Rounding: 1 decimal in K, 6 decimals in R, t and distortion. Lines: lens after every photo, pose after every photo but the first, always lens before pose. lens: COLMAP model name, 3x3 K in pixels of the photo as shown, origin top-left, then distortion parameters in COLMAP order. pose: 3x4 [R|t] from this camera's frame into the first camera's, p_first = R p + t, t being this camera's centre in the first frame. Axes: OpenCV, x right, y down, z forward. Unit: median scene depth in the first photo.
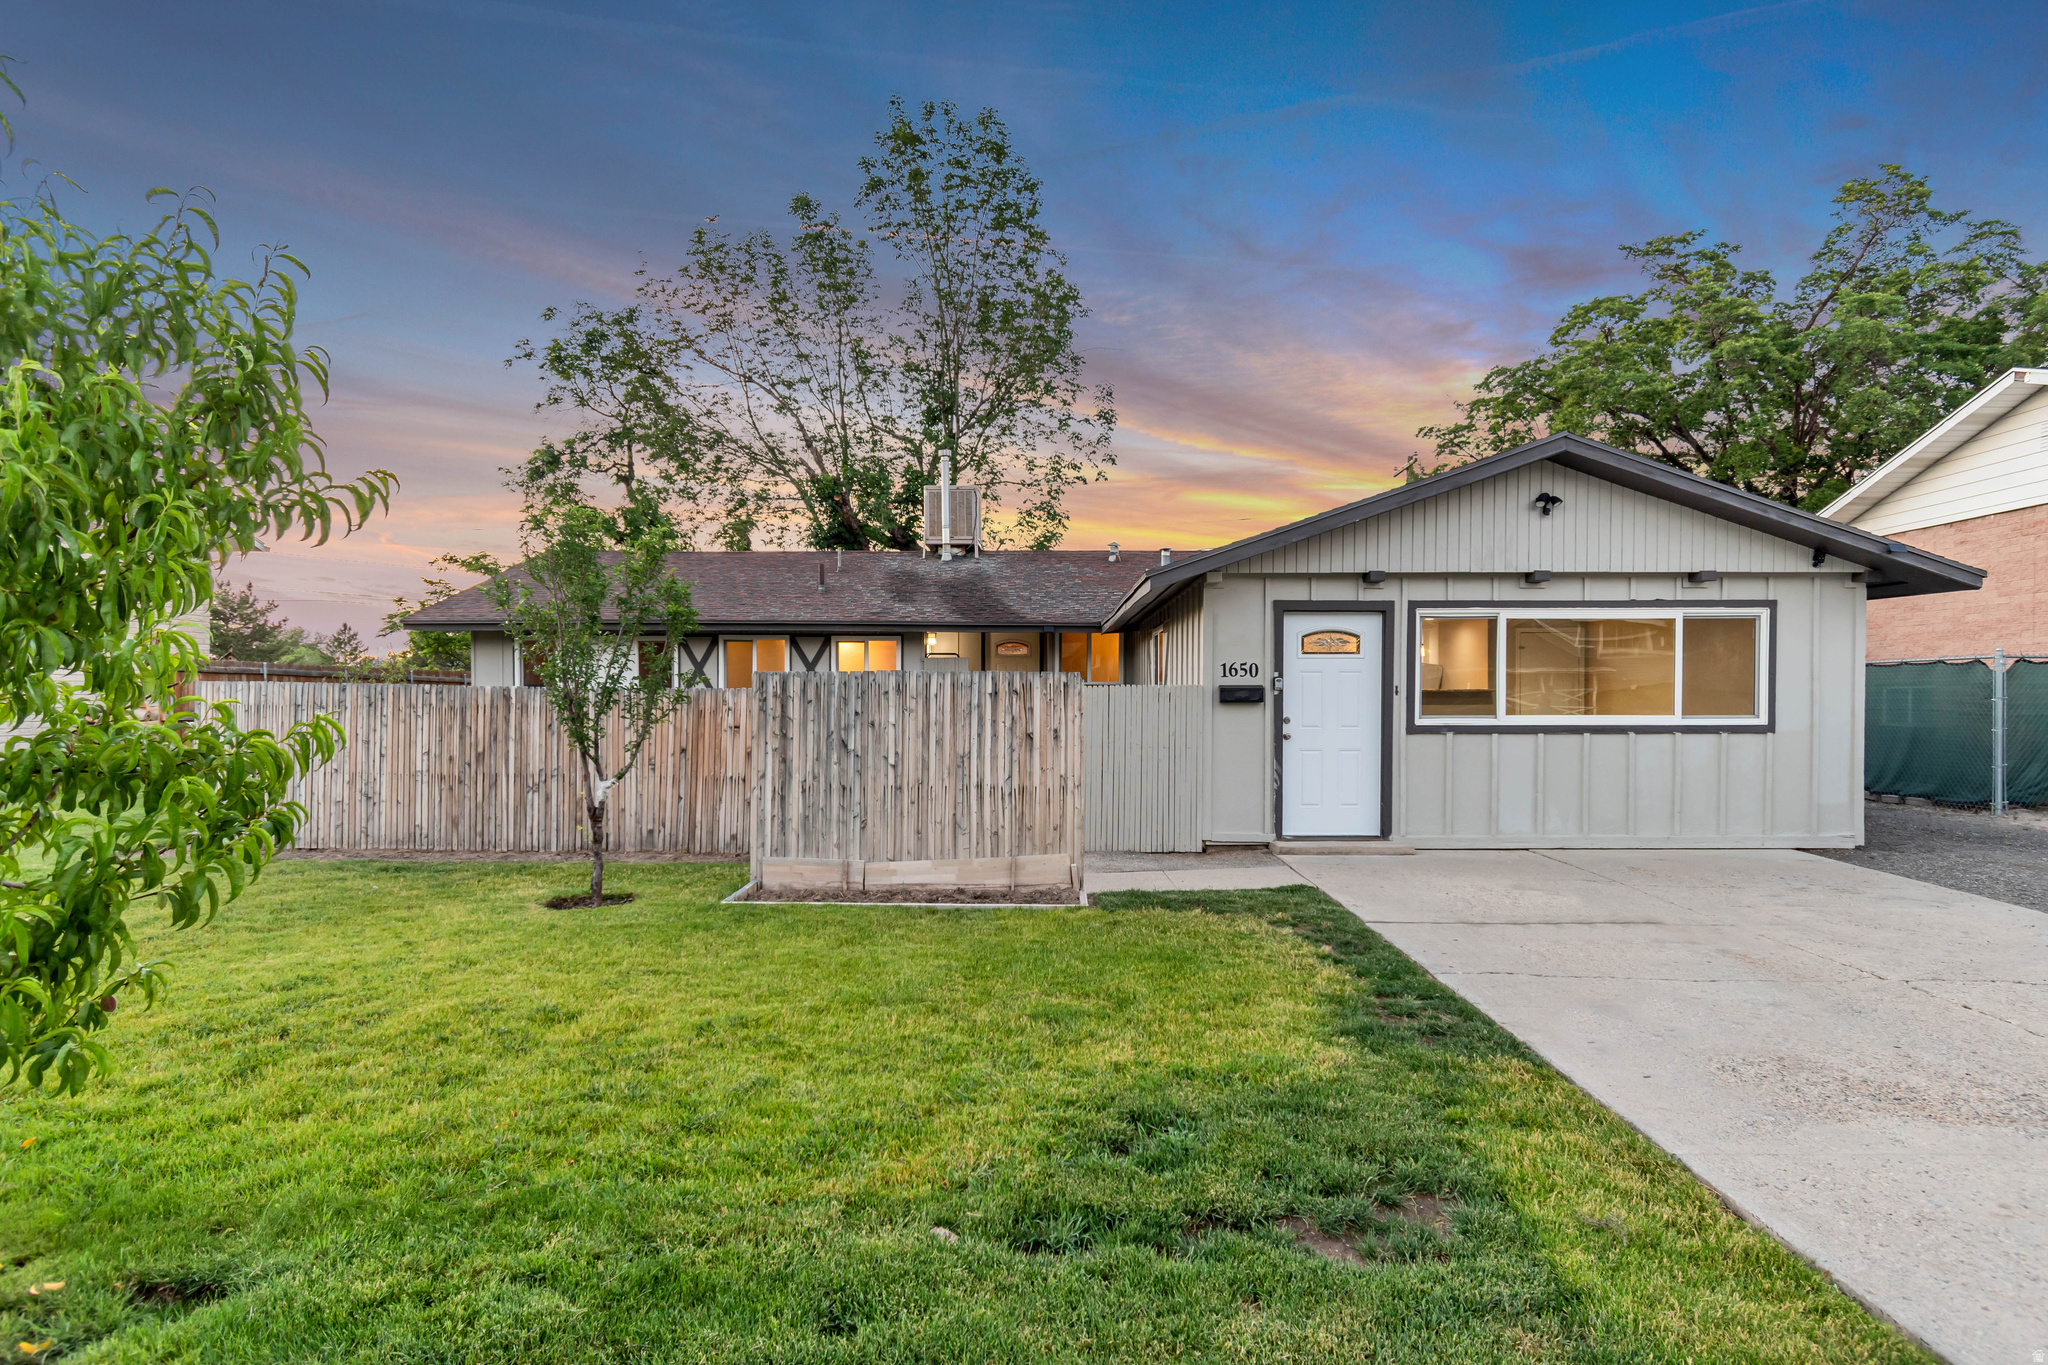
lens RADIAL K [[1155.2, 0, 1019.3], [0, 1155.2, 701.9], [0, 0, 1]] dist [0.002533, -0.000121]
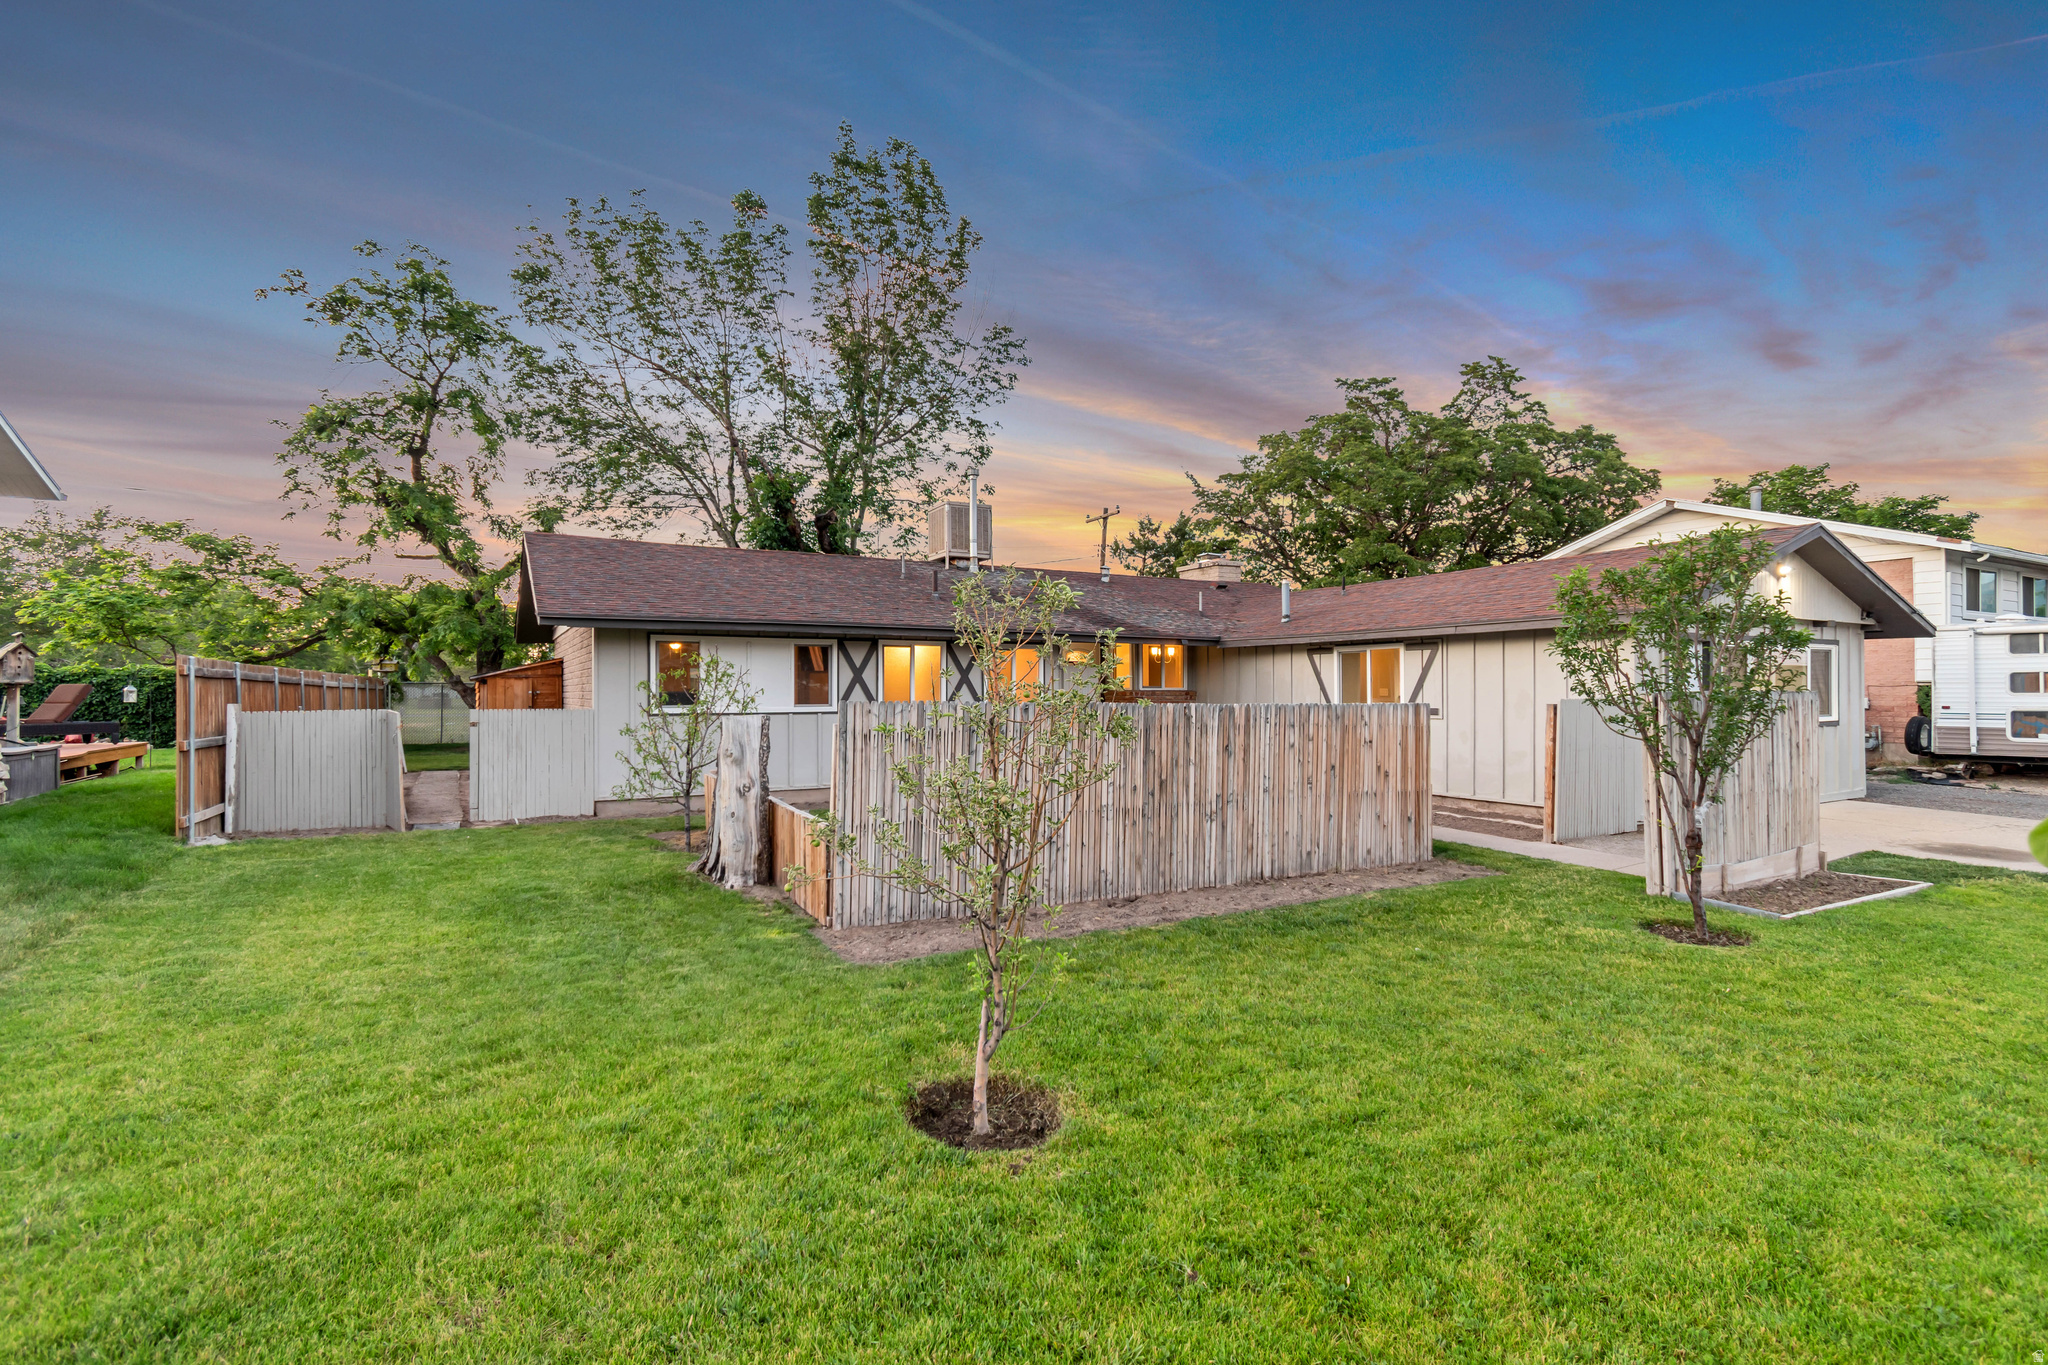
lens RADIAL K [[949.8, 0, 1024.0], [0, 949.8, 682.5], [0, 0, 1]] dist [0.002036, 0.000869]
pose [[0.864295, 0.001087, 0.502984, -0.932256], [0.005032, 0.999929, -0.010808, -0.022758], [-0.502960, 0.011872, 0.864228, 0.440300]]
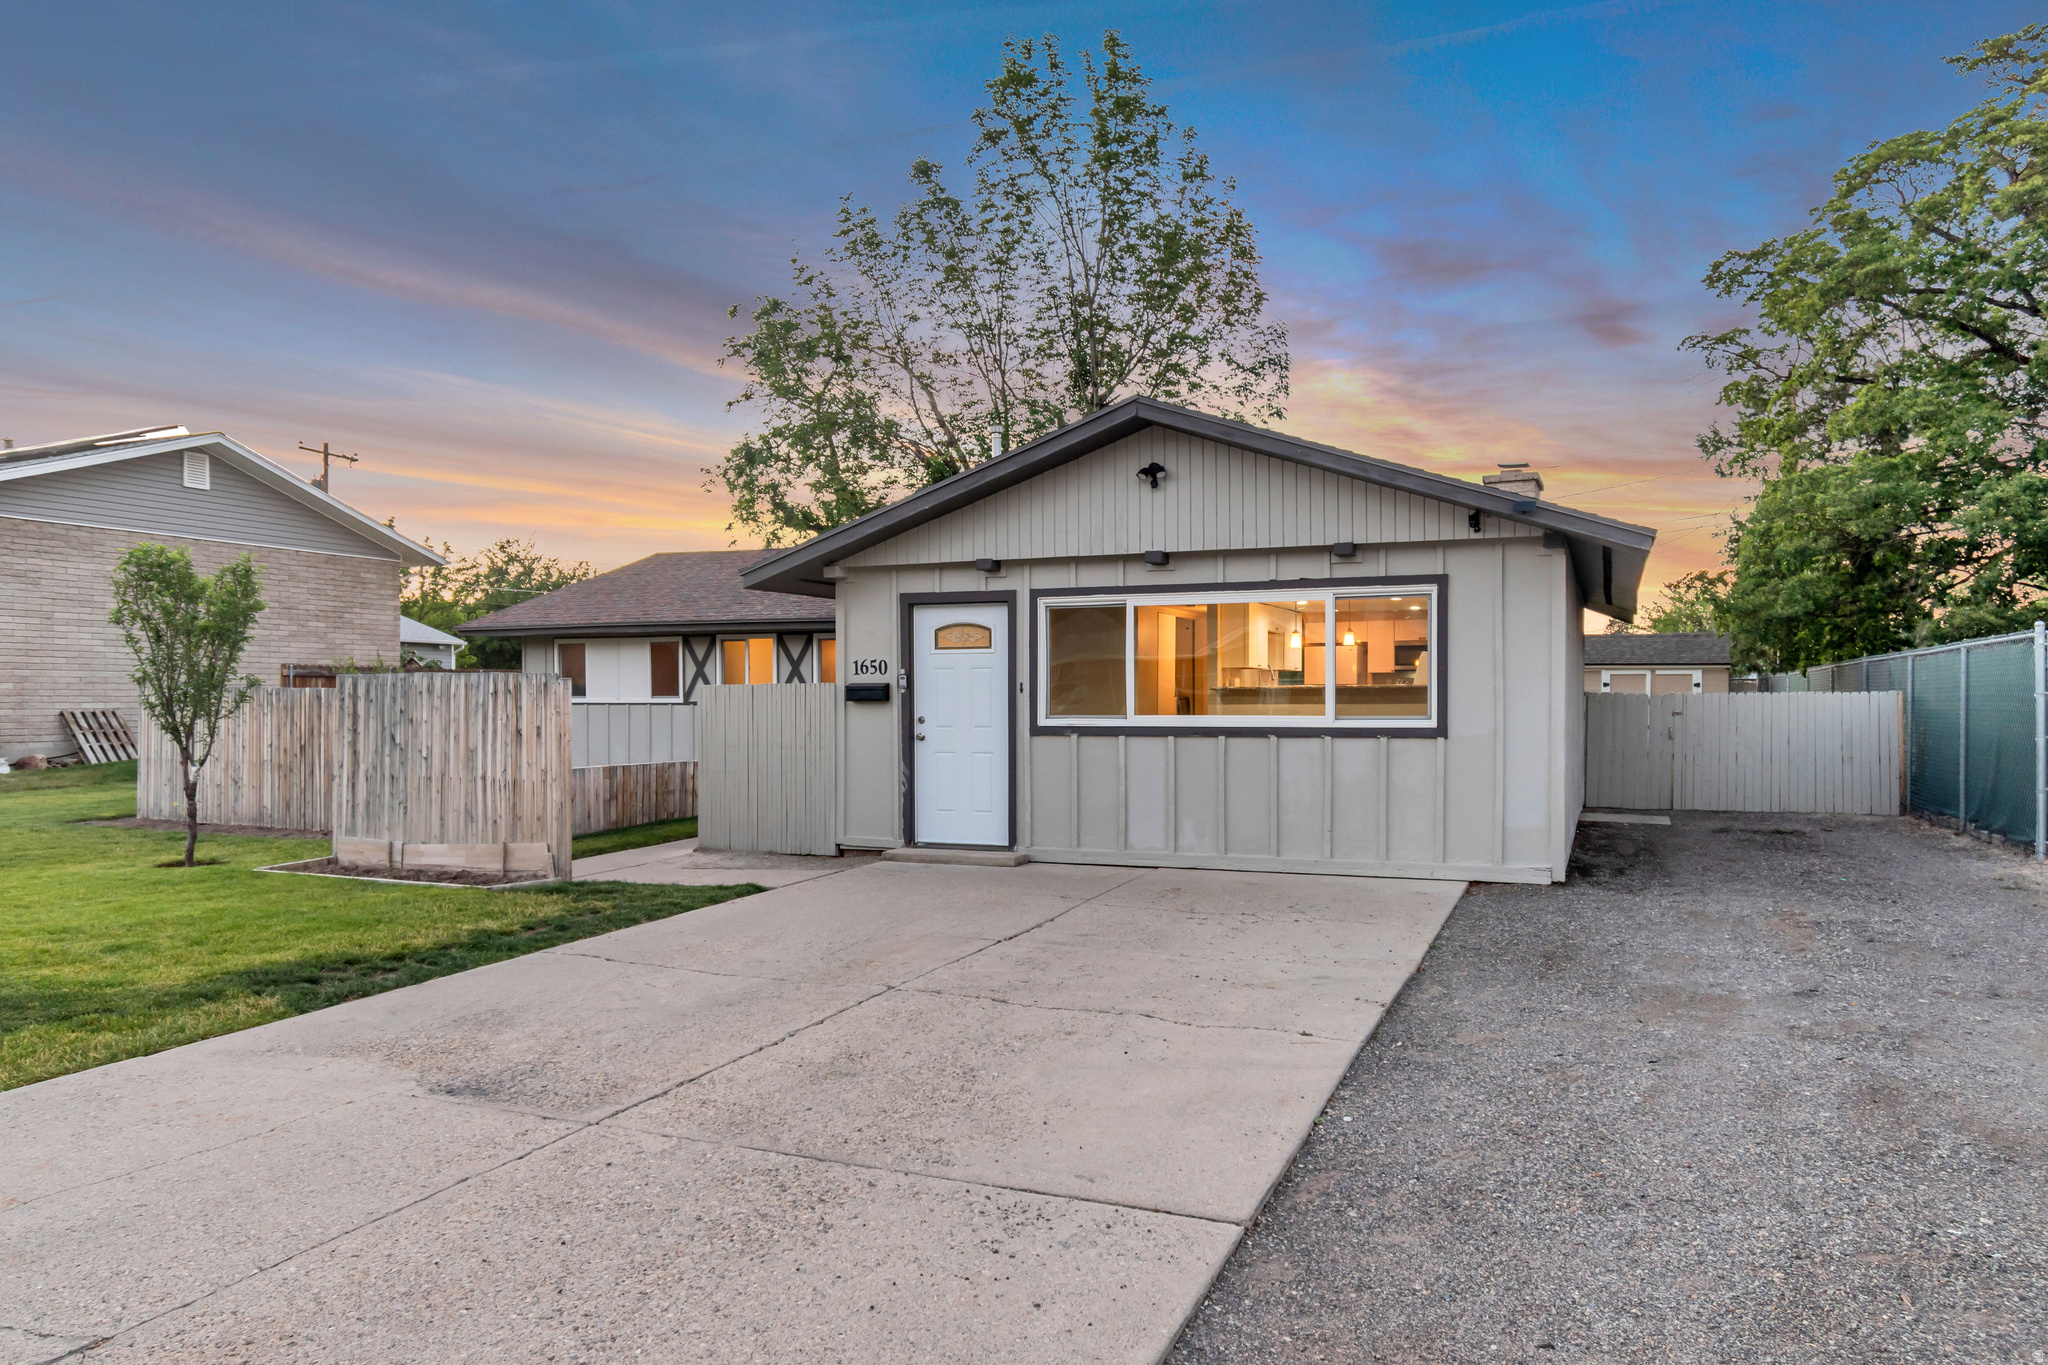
lens RADIAL K [[1368.7, 0, 1021.8], [0, 1368.7, 720.5], [0, 0, 1]] dist [0.002922, 0.001291]
pose [[0.926151, 0.004088, -0.377130, 0.735118], [0.000912, 0.999914, 0.013079, 0.001647], [0.377151, -0.012457, 0.926068, -0.003267]]
